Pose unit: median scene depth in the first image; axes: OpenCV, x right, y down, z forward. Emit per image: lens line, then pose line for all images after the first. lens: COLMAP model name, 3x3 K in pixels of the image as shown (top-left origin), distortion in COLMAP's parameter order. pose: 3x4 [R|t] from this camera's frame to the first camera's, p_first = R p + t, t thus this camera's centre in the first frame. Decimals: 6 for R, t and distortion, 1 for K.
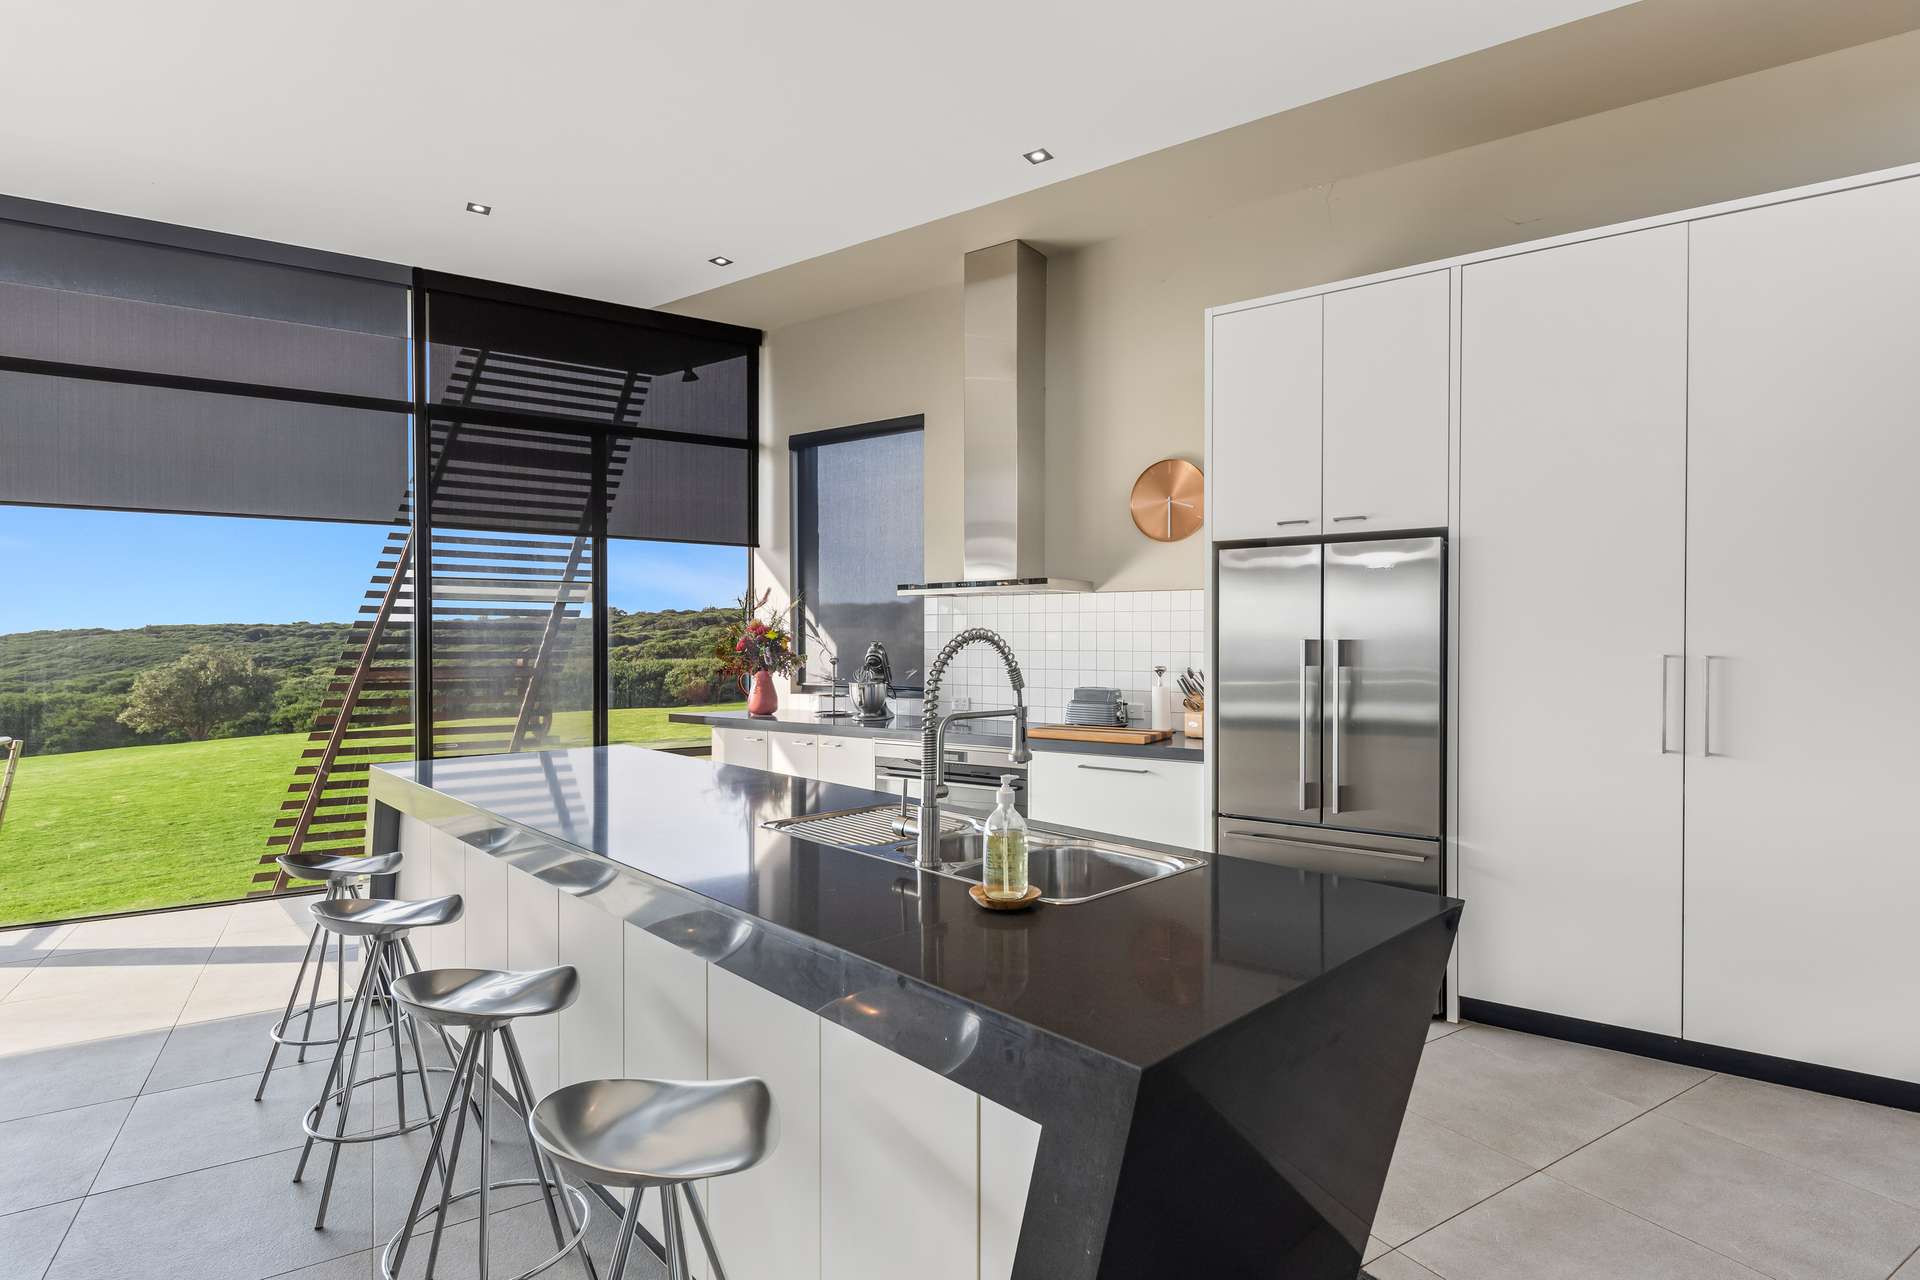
lens RADIAL K [[963.4, 0, 951.4], [0, 963.4, 645.2], [0, 0, 1]] dist [-0.001233, -0.001788]
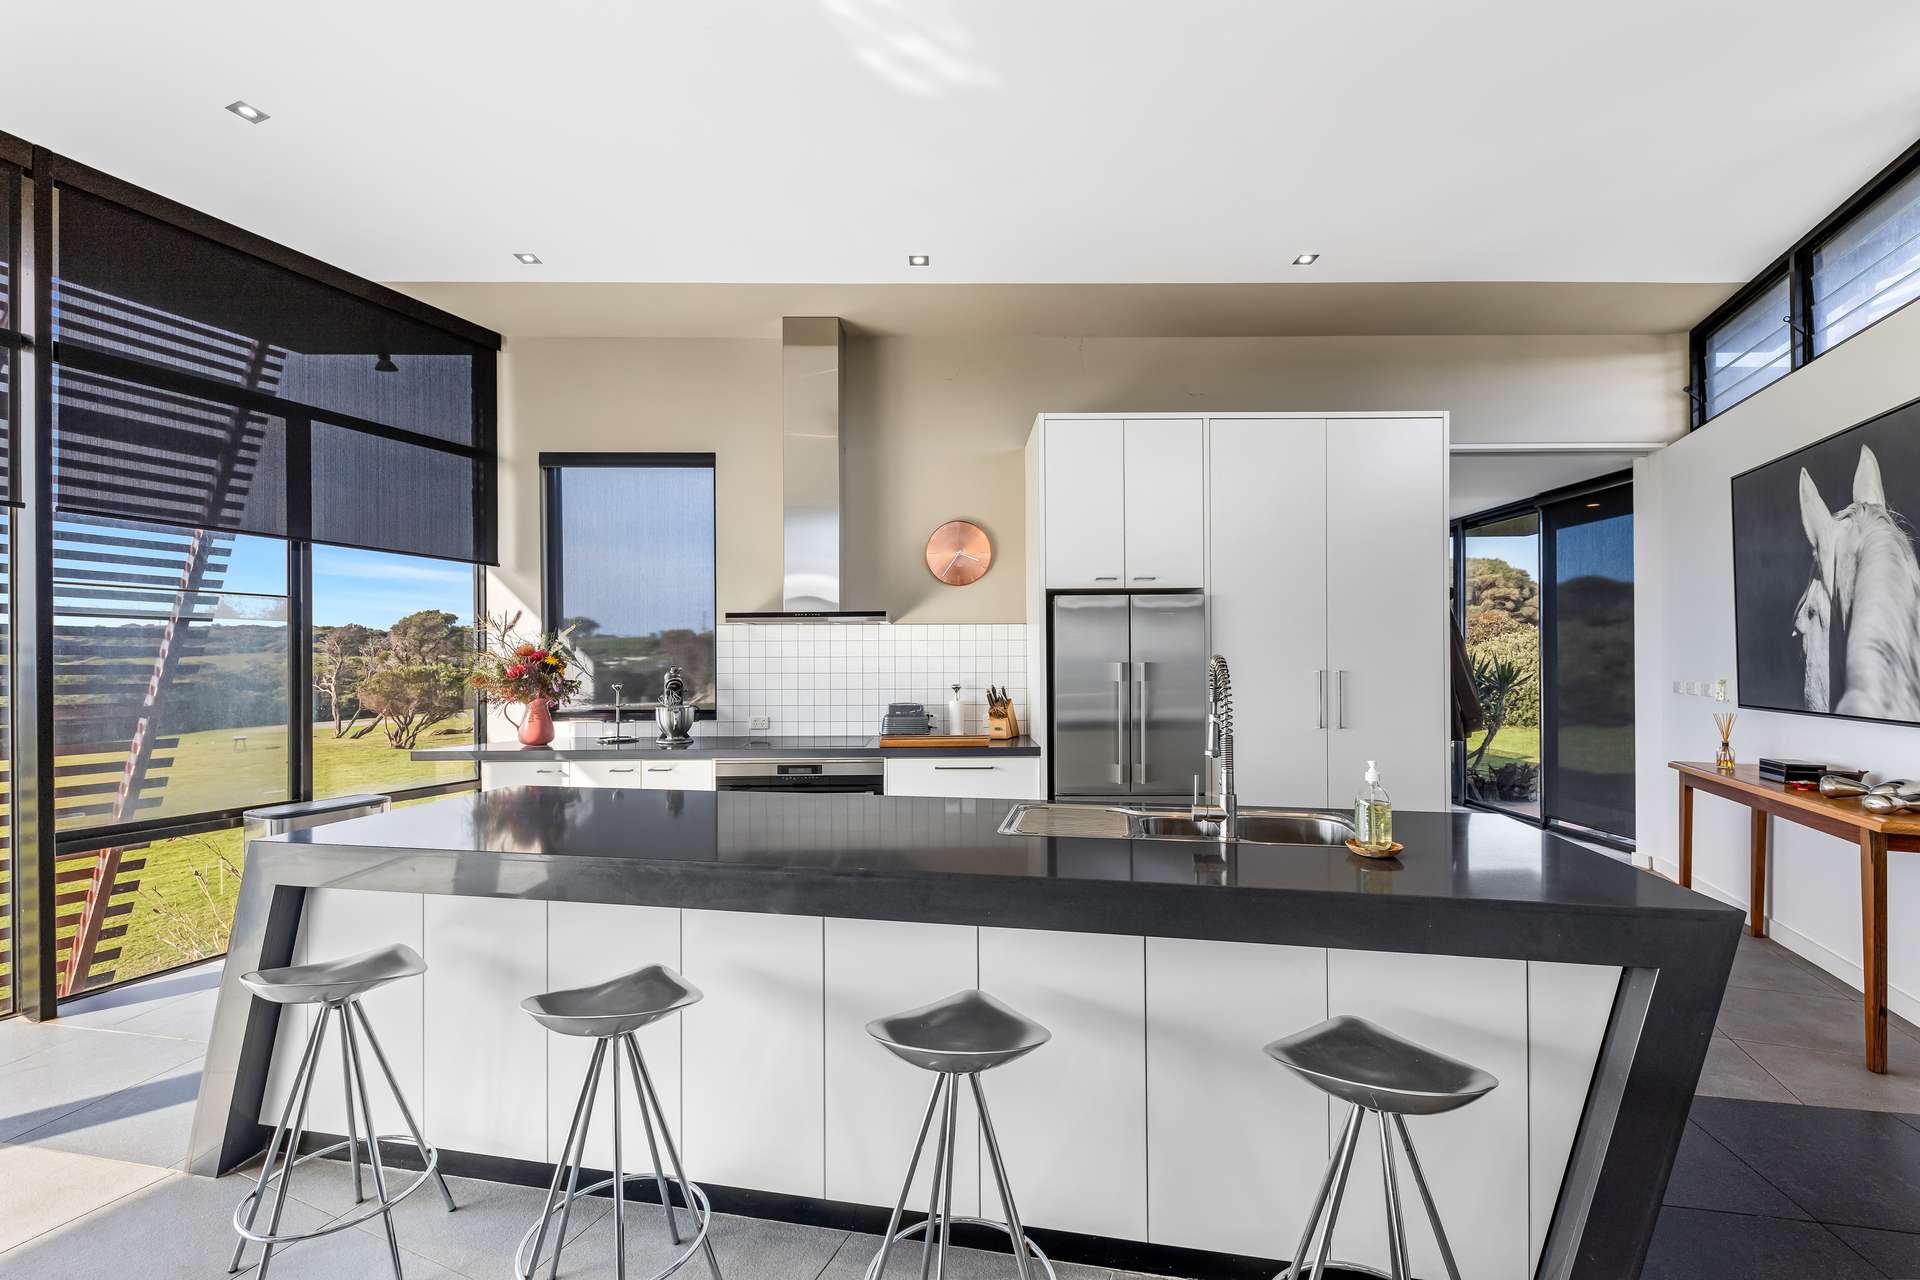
lens RADIAL K [[816.5, 0, 965.2], [0, 816.5, 652.7], [0, 0, 1]] dist [0.001911, -0.000677]
pose [[0.809814, -0.000433, 0.586686, -0.316753], [0.009609, 0.999875, -0.012527, -0.004649], [-0.586608, 0.015782, 0.809717, 0.104286]]
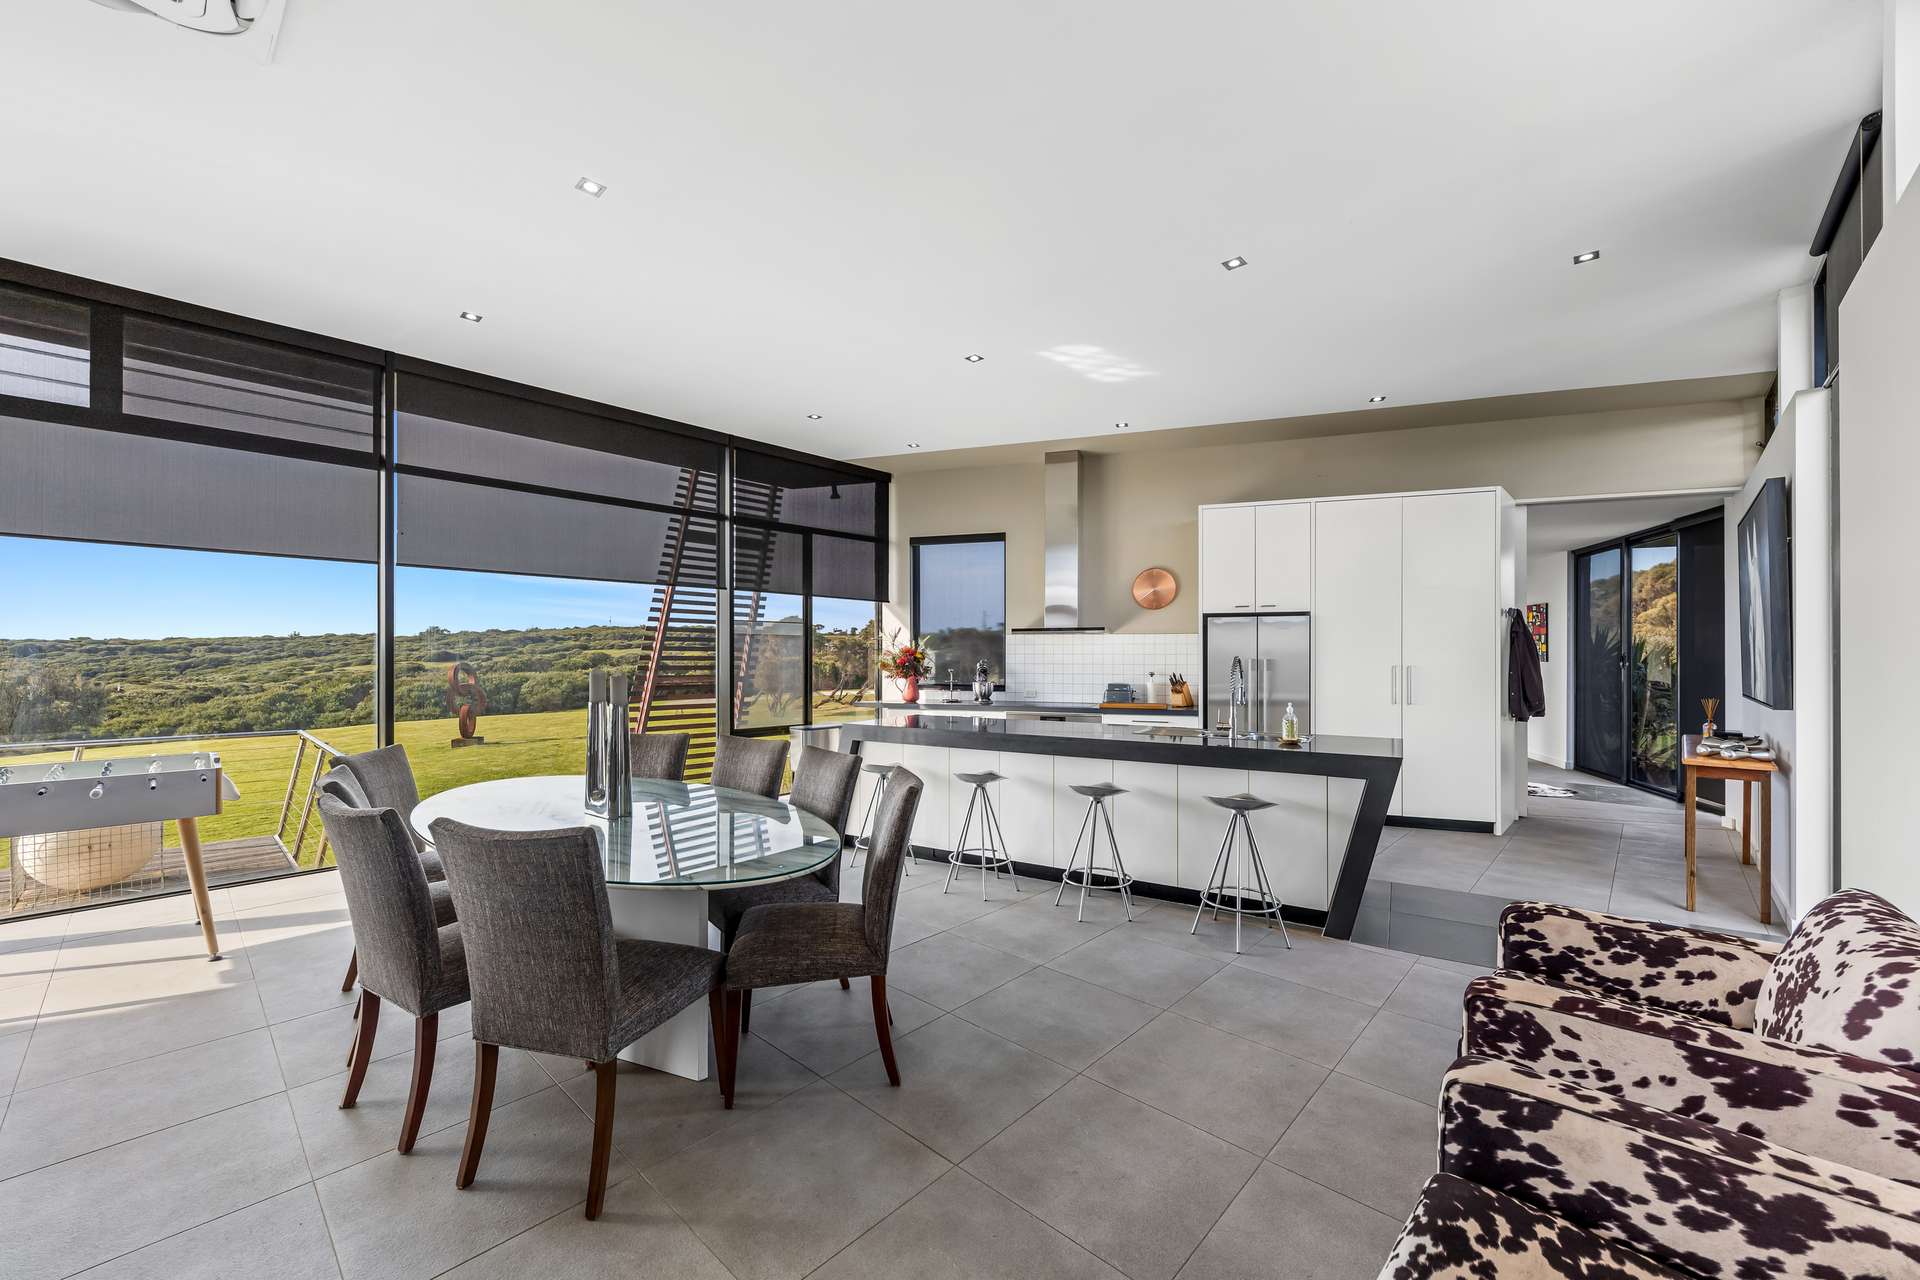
lens RADIAL K [[760.3, 0, 949.2], [0, 760.3, 642.0], [0, 0, 1]] dist [0.001887, -0.000982]
pose [[0.963183, 0.006283, 0.268772, -0.482887], [0.000197, 0.999710, -0.024074, -0.001972], [-0.268845, 0.023241, 0.962903, -0.317519]]
